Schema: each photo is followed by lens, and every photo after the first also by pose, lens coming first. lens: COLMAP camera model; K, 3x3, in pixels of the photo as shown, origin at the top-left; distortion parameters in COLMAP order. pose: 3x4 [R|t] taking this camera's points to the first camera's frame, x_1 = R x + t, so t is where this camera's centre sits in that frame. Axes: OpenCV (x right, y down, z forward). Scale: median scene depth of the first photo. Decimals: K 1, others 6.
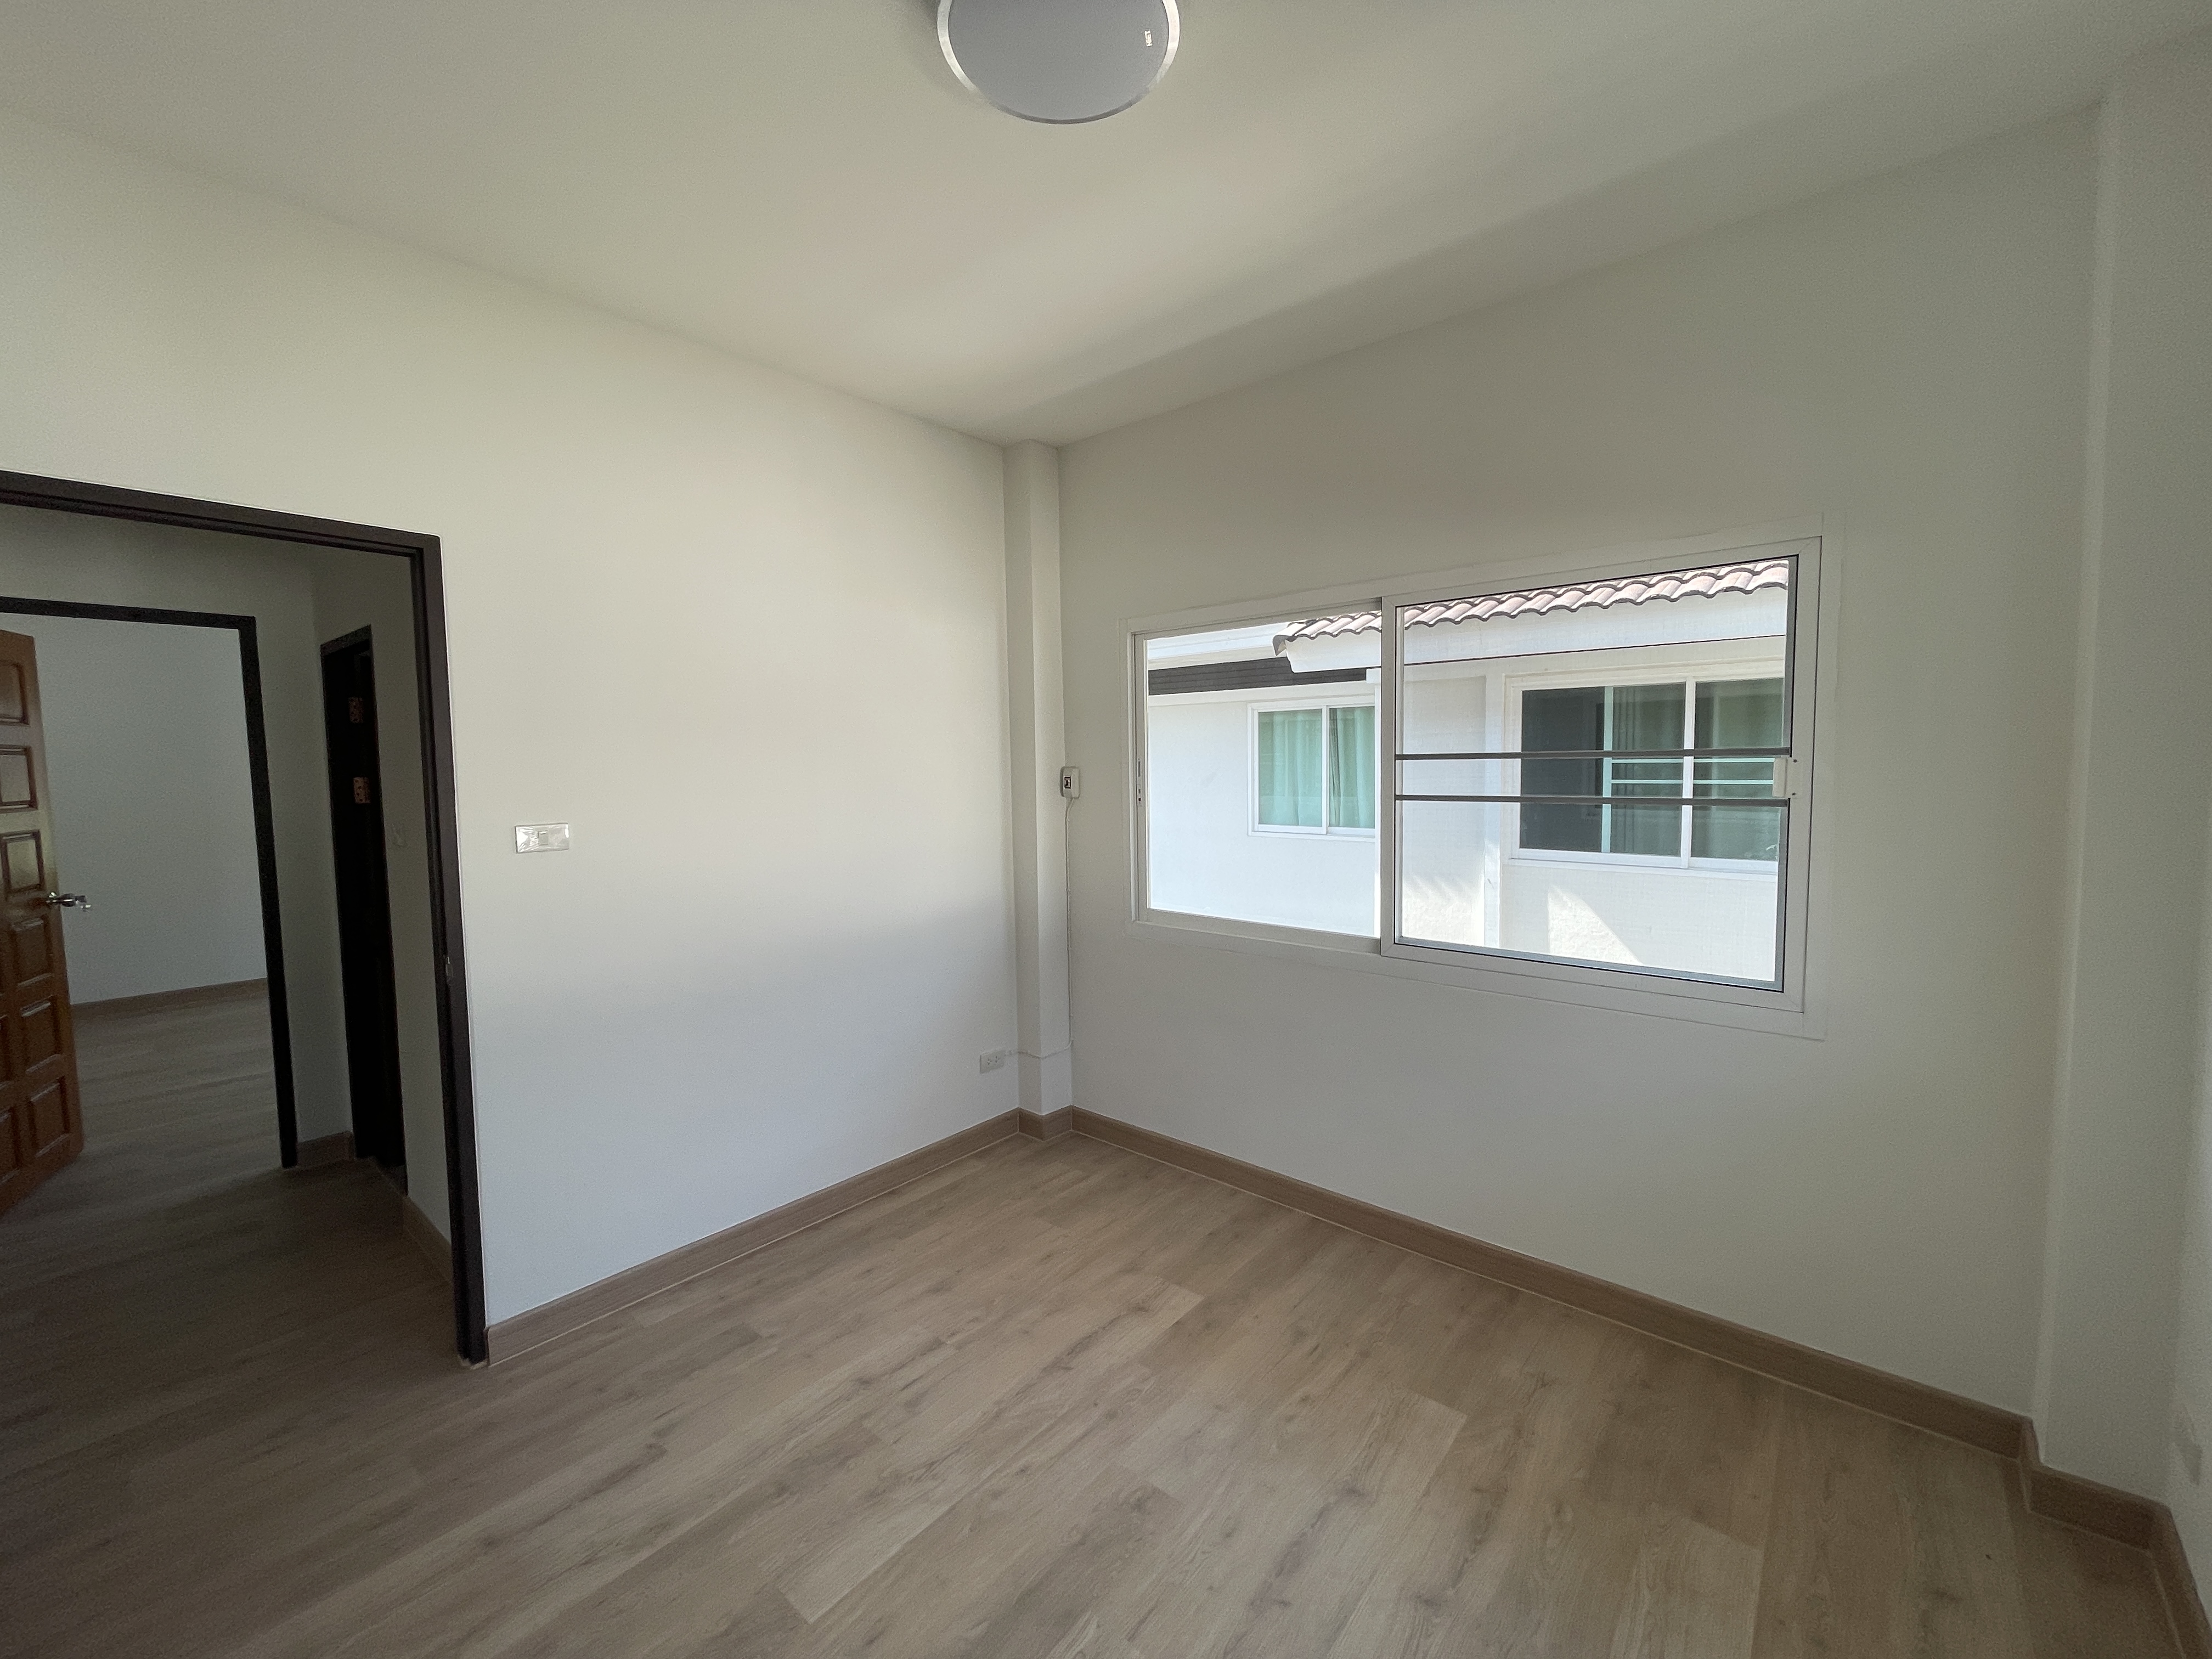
lens RADIAL K [[891.6, 0, 1105.7], [0, 891.6, 817.8], [0, 0, 1]] dist [-0.002915, -0.000134]
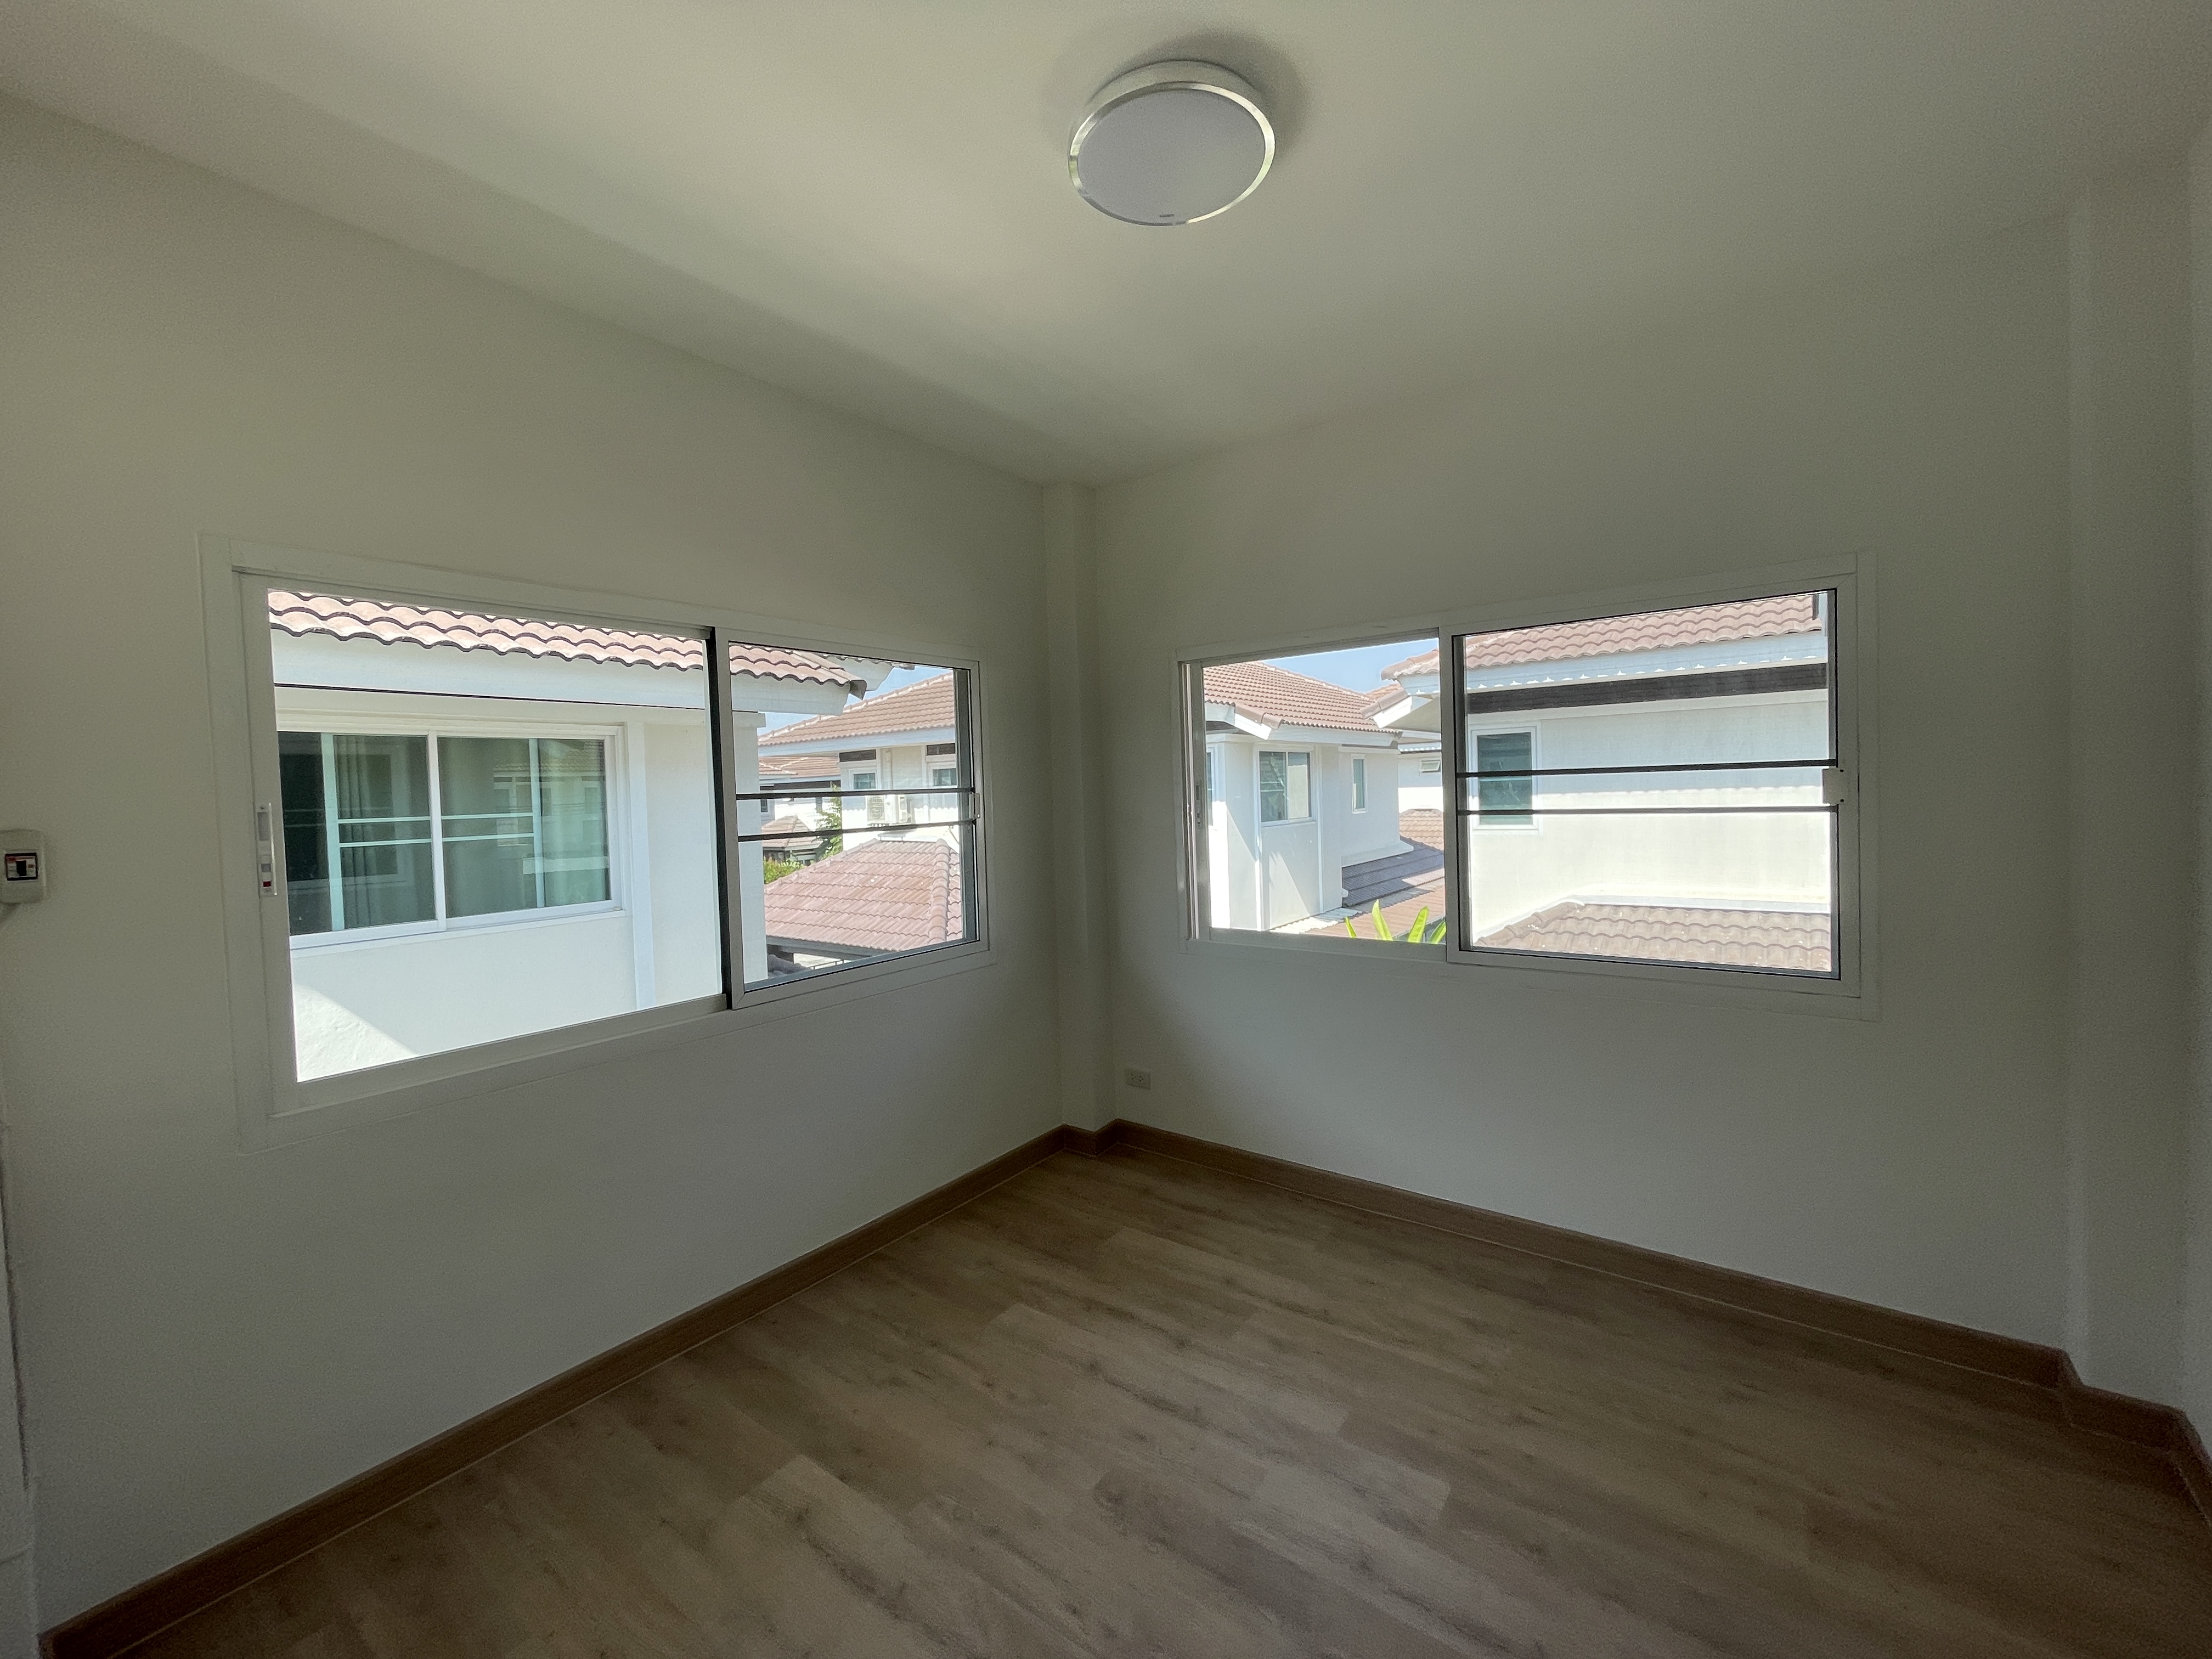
lens RADIAL K [[891.6, 0, 1105.7], [0, 891.6, 817.8], [0, 0, 1]] dist [-0.002915, -0.000134]
pose [[-0.063226, -0.014427, 0.997895, -0.731250], [0.097920, 0.994981, 0.020589, -0.029496], [-0.993184, 0.099016, -0.061496, 0.740849]]
